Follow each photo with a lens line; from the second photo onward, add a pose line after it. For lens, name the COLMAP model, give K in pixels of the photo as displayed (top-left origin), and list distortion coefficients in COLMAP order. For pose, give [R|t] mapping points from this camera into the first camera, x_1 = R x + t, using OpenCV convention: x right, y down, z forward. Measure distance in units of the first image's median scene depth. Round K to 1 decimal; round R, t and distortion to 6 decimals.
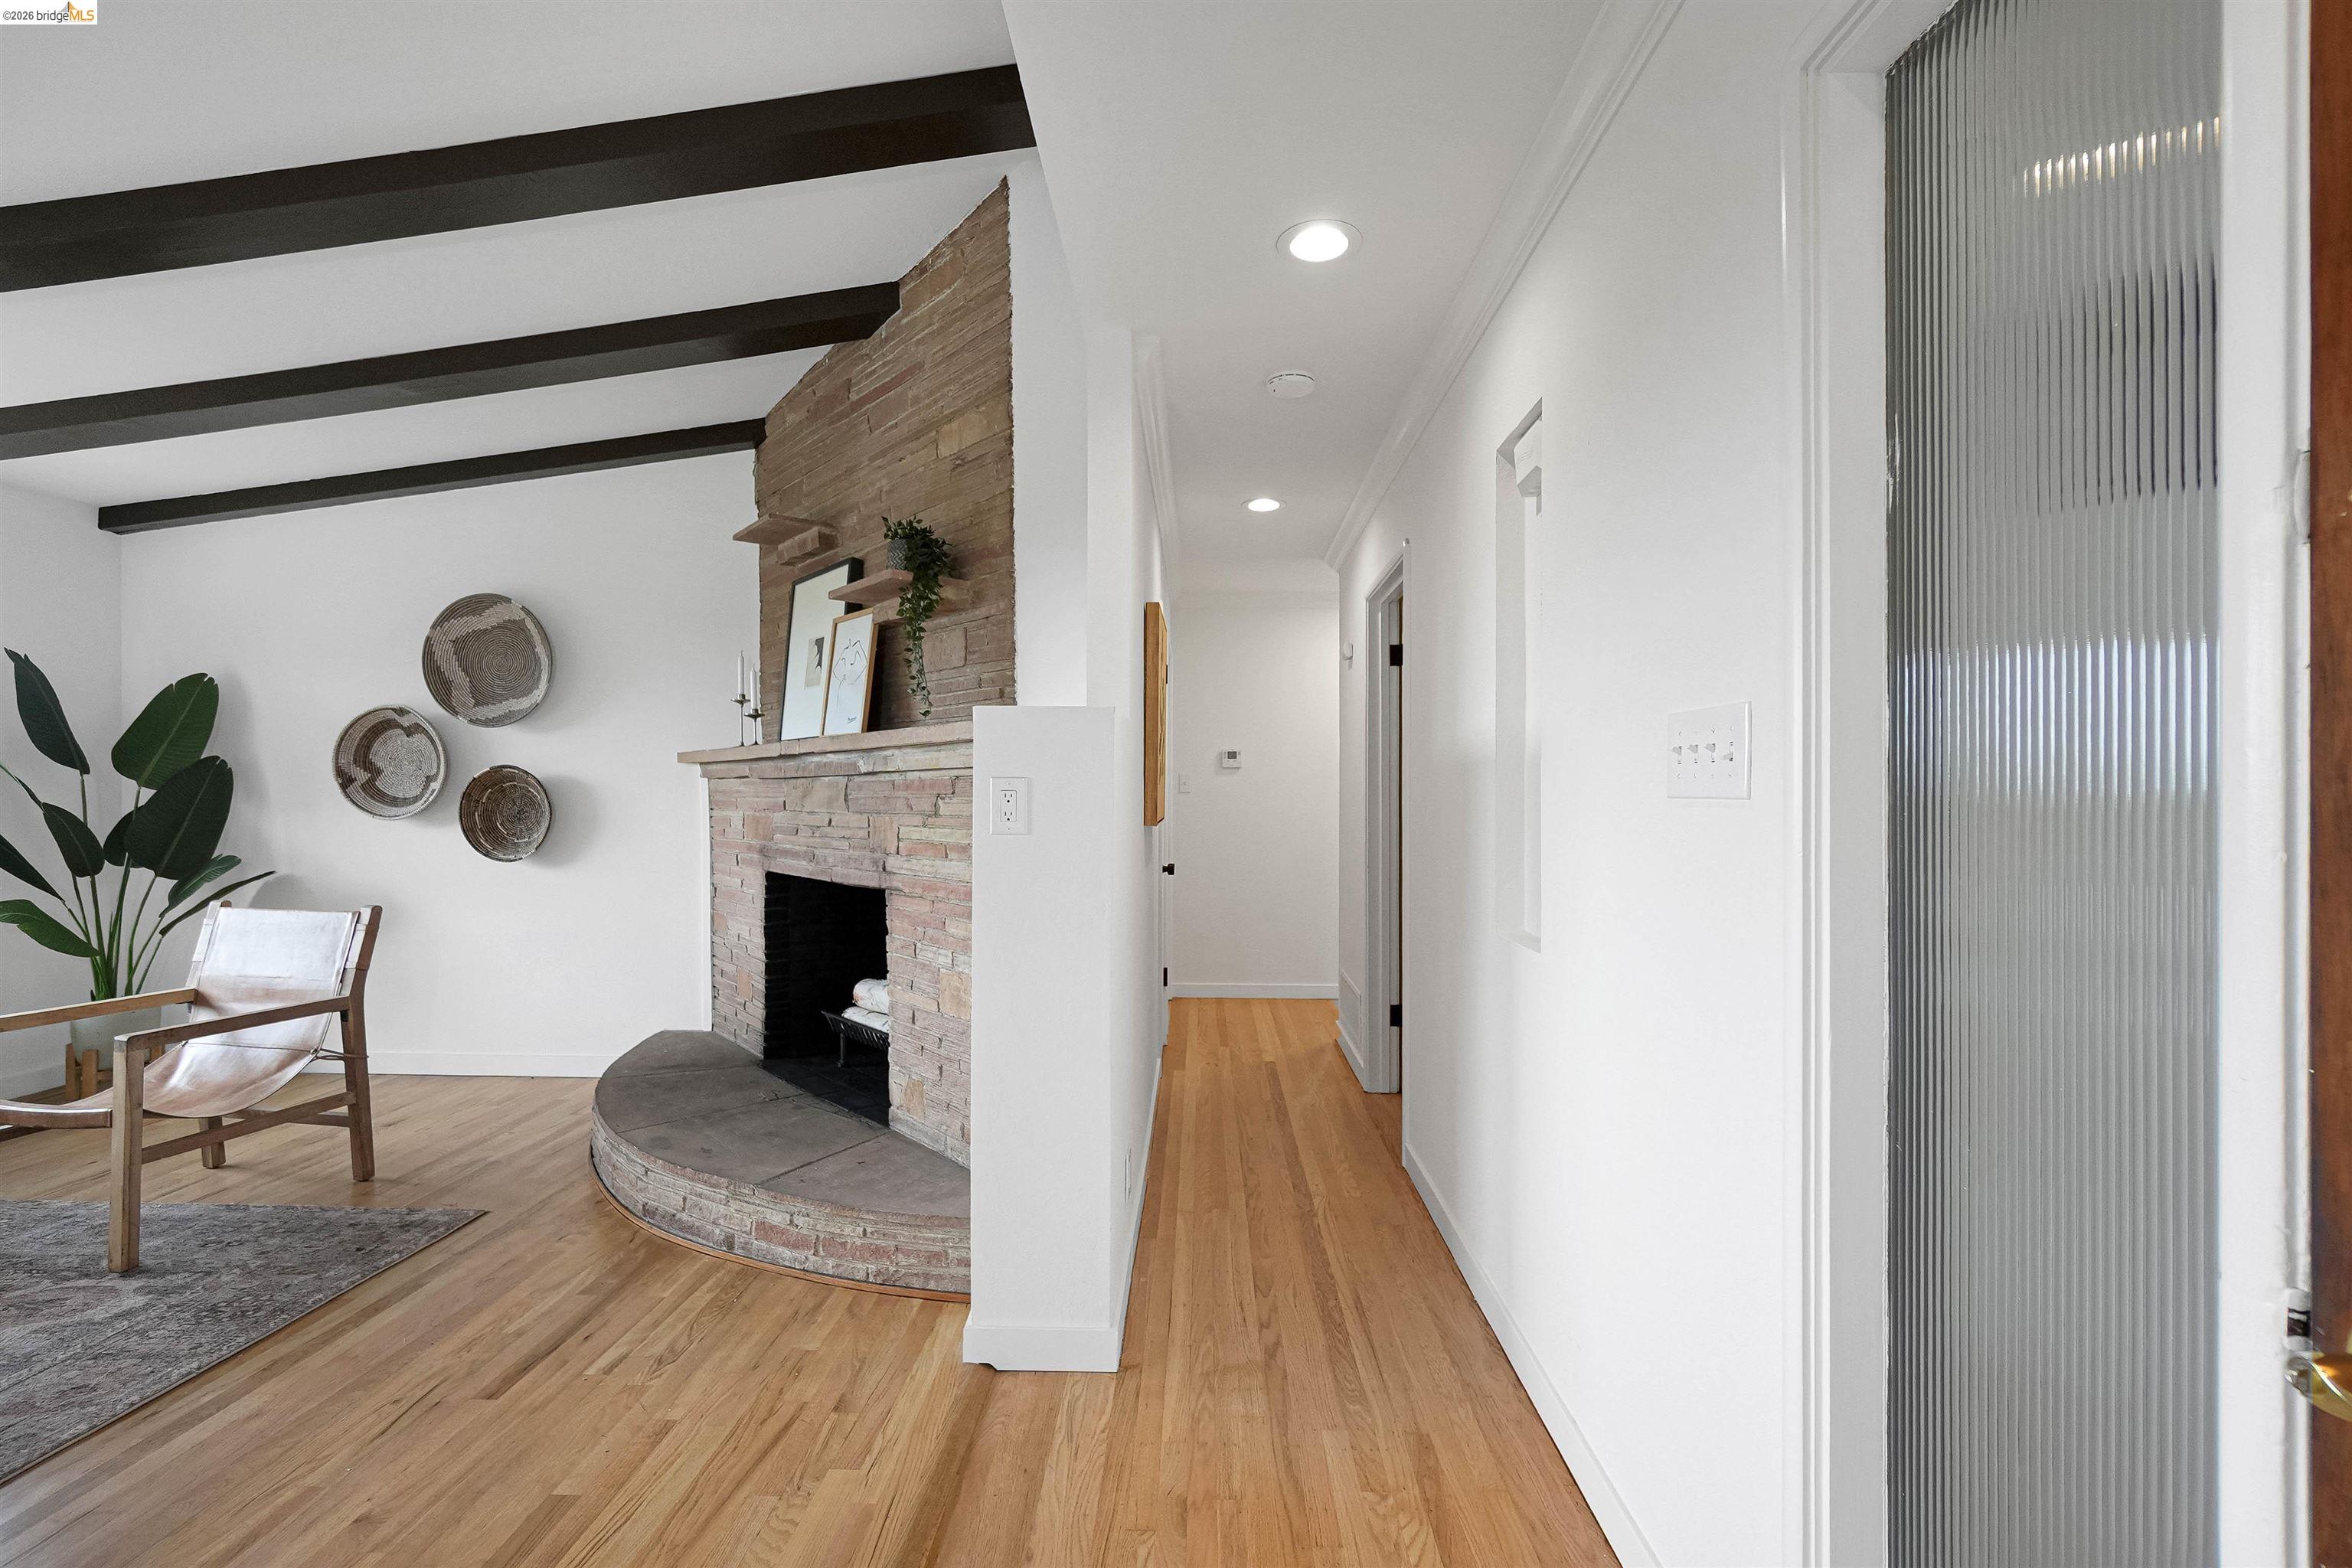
lens RADIAL K [[1010.6, 0, 1186.9], [0, 1010.6, 792.0], [0, 0, 1]] dist [-0.001396, 0.002690]
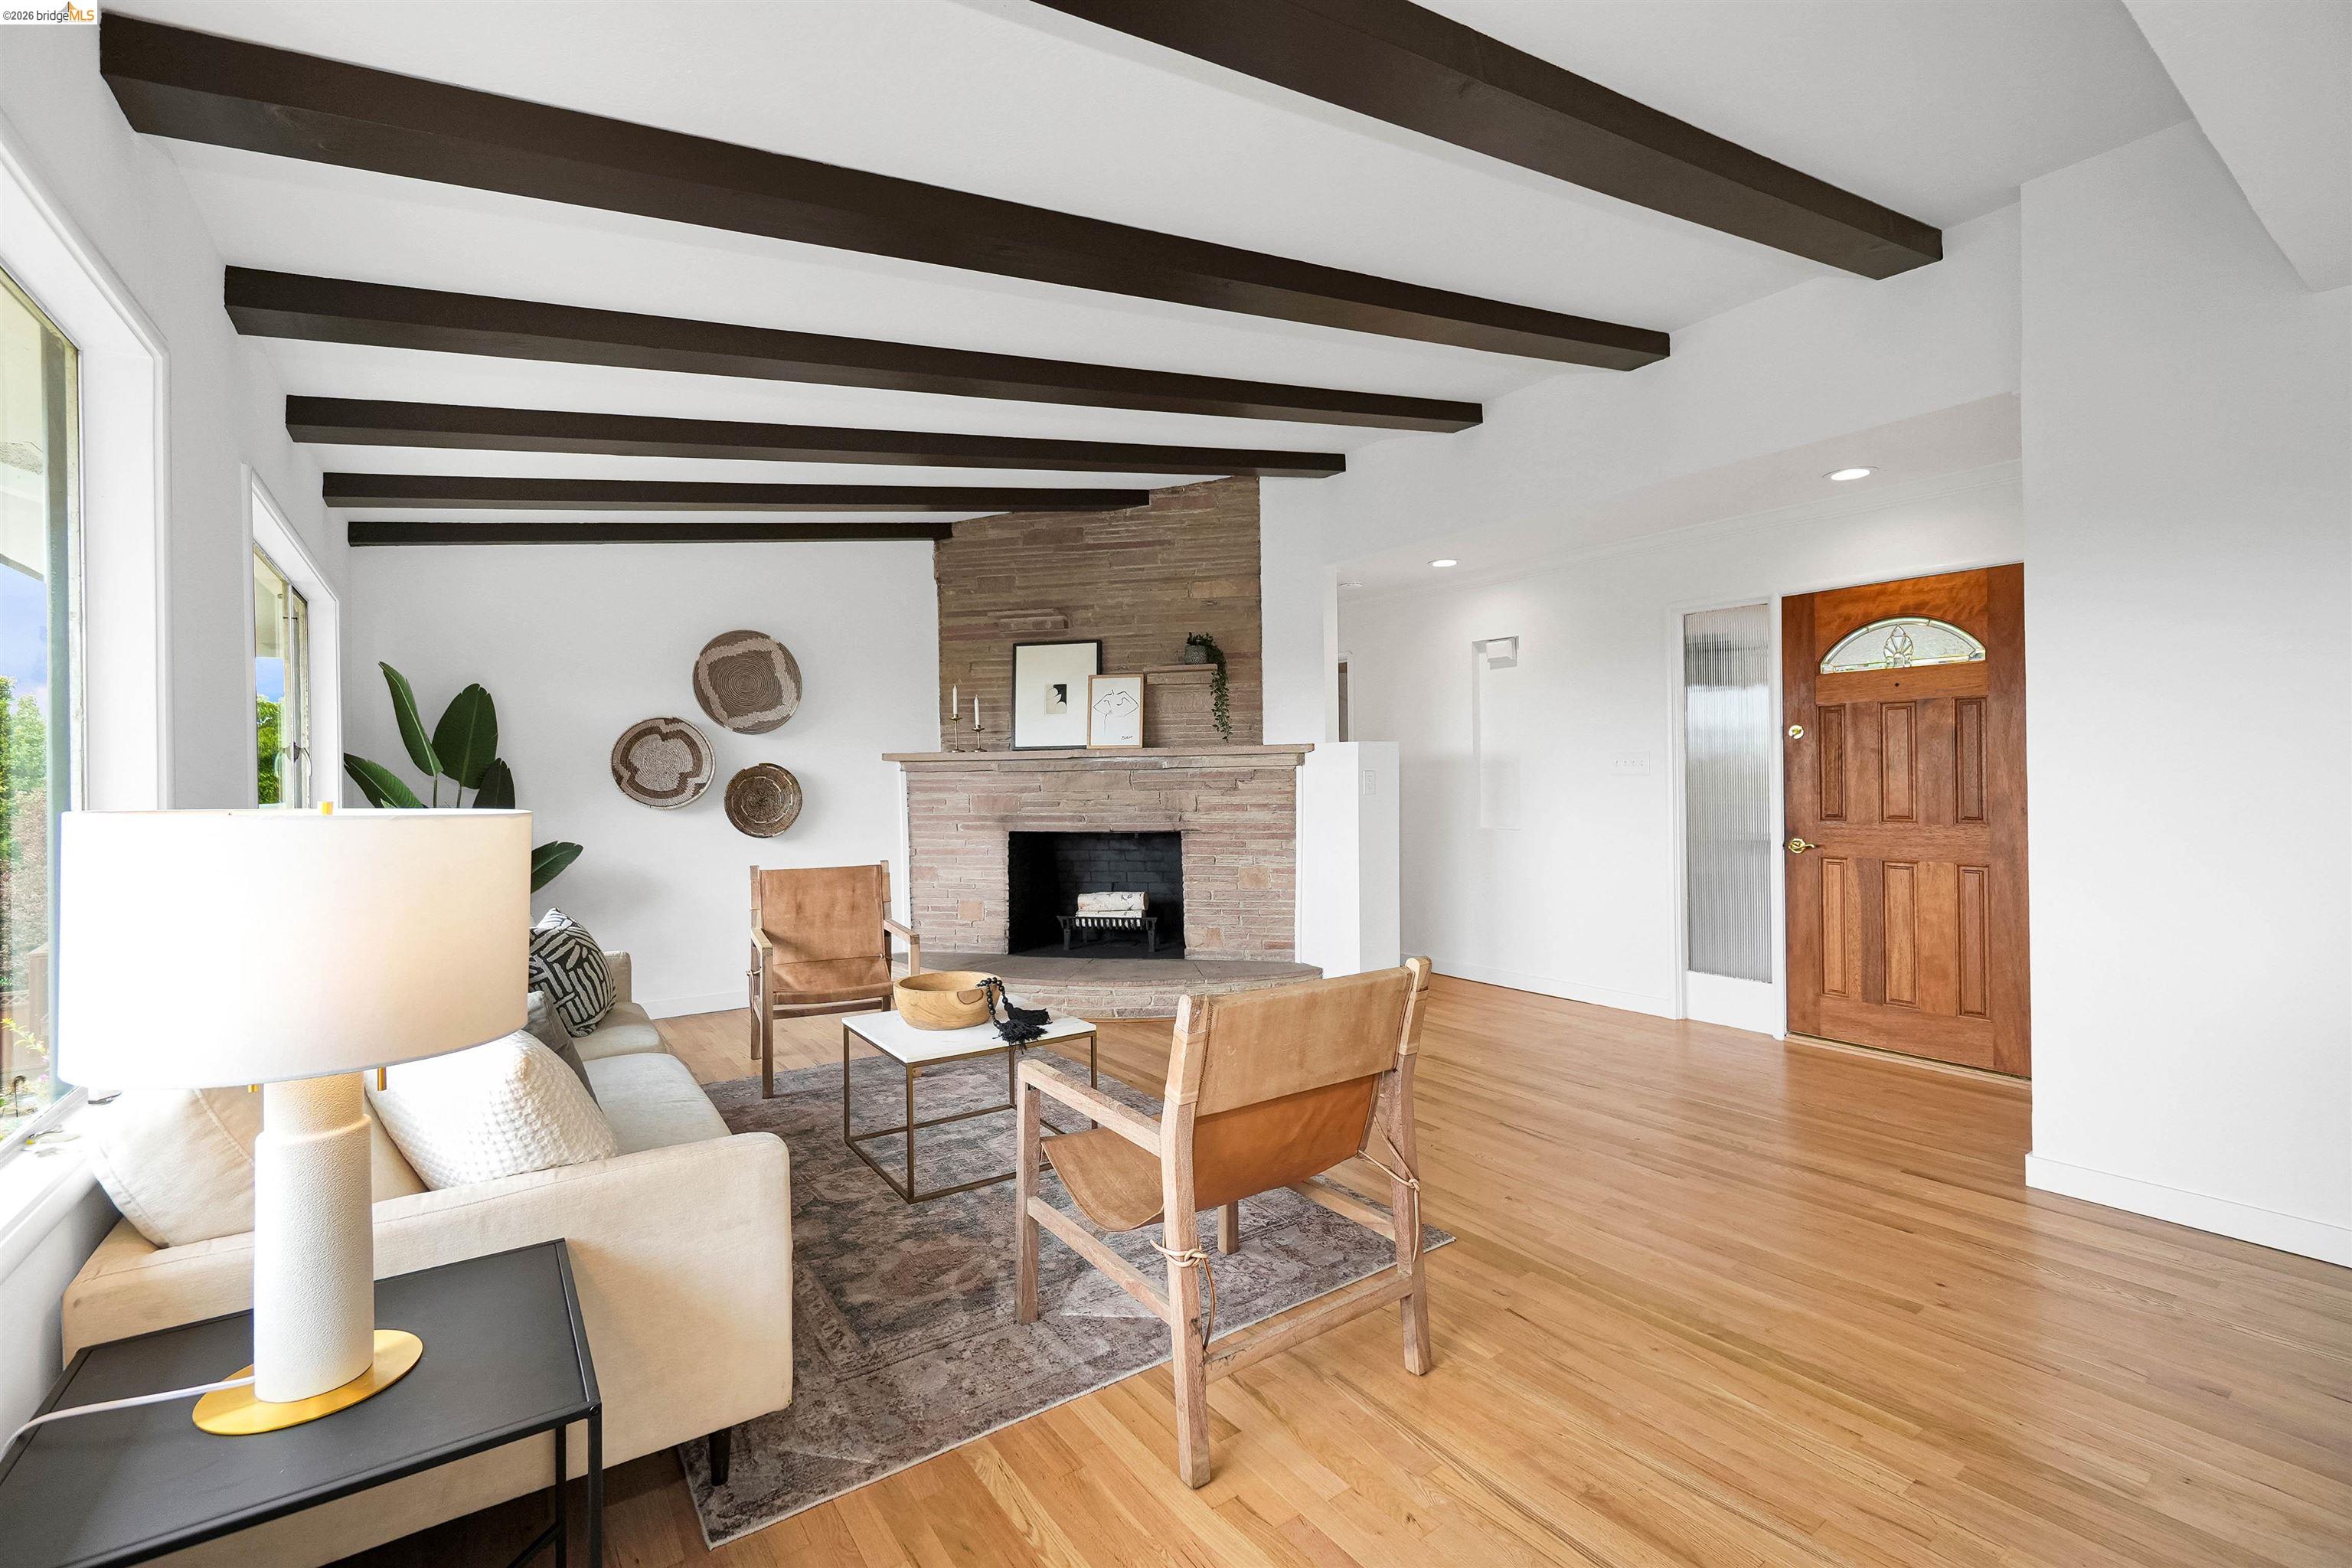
lens RADIAL K [[1010.6, 0, 1172.5], [0, 1010.6, 773.2], [0, 0, 1]] dist [-0.001396, 0.002690]
pose [[0.806520, -0.011602, 0.591093, -1.013604], [0.014724, 0.999891, -0.000464, -0.006471], [-0.591024, 0.009078, 0.806603, -0.347717]]
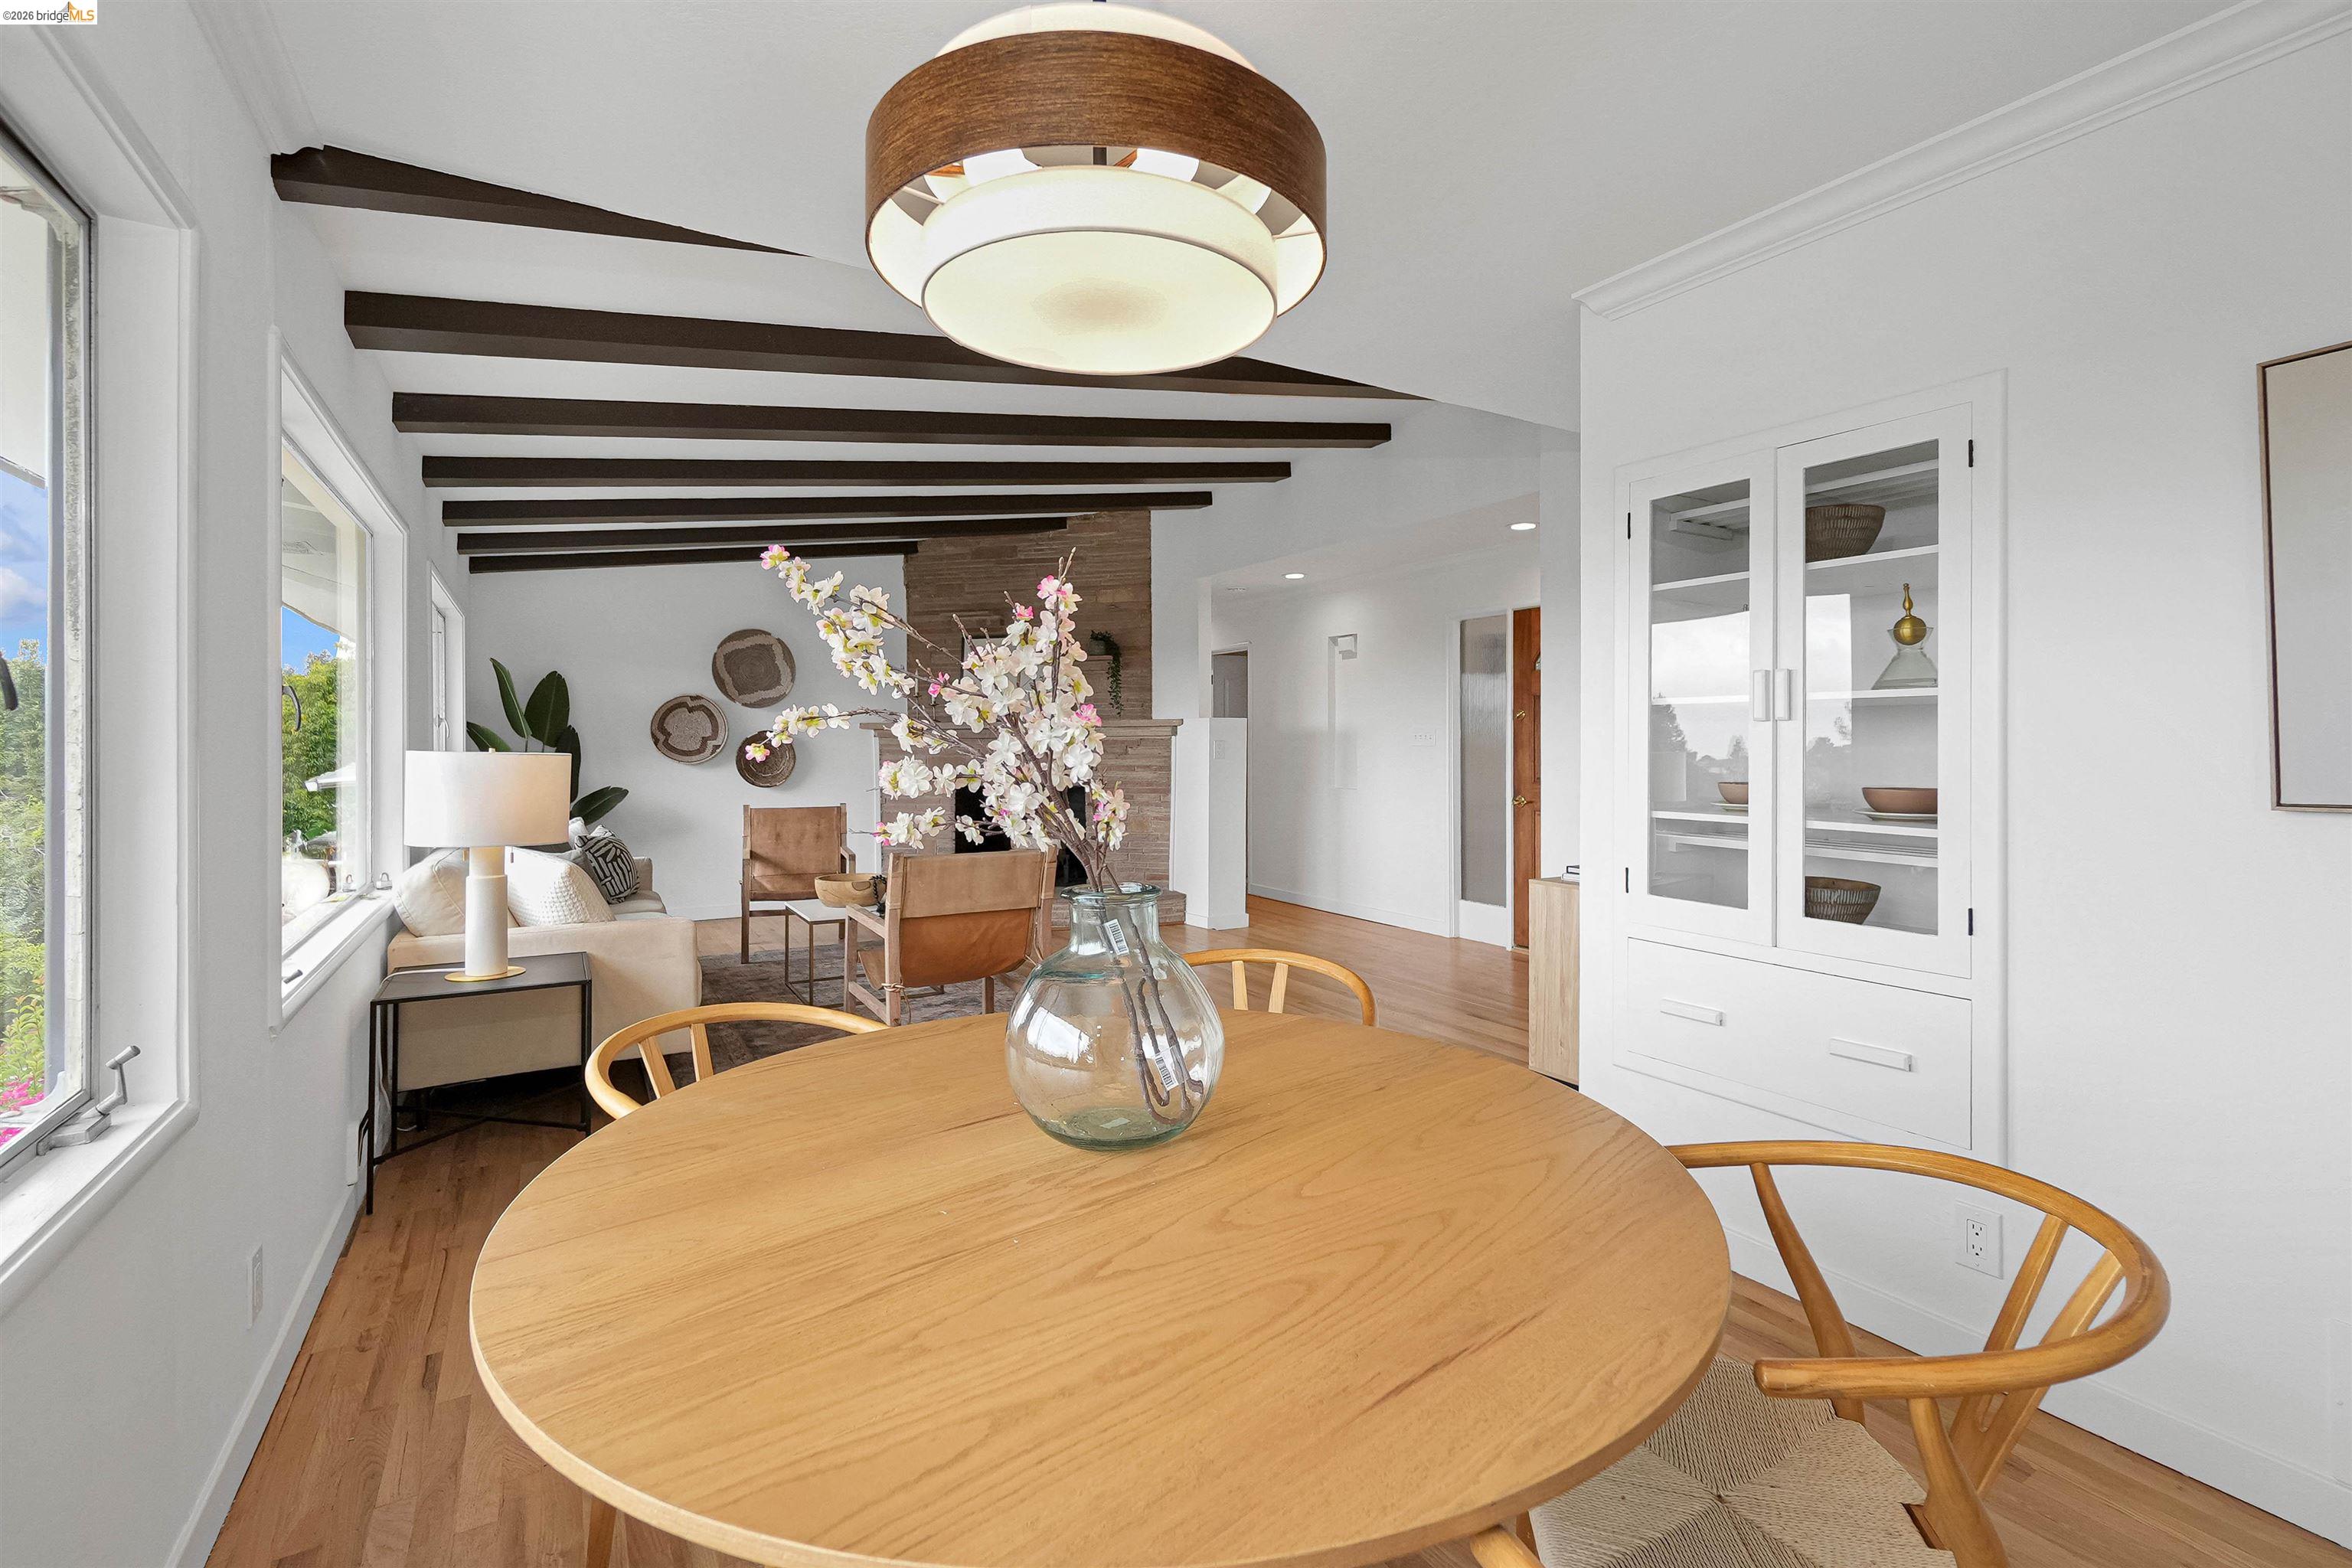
lens RADIAL K [[1010.6, 0, 1160.4], [0, 1010.6, 743.9], [0, 0, 1]] dist [-0.001396, 0.002690]
pose [[0.844002, -0.004991, 0.536318, -1.020405], [0.004424, 0.999987, 0.002345, -0.005416], [-0.536323, 0.000393, 0.844013, -0.778001]]
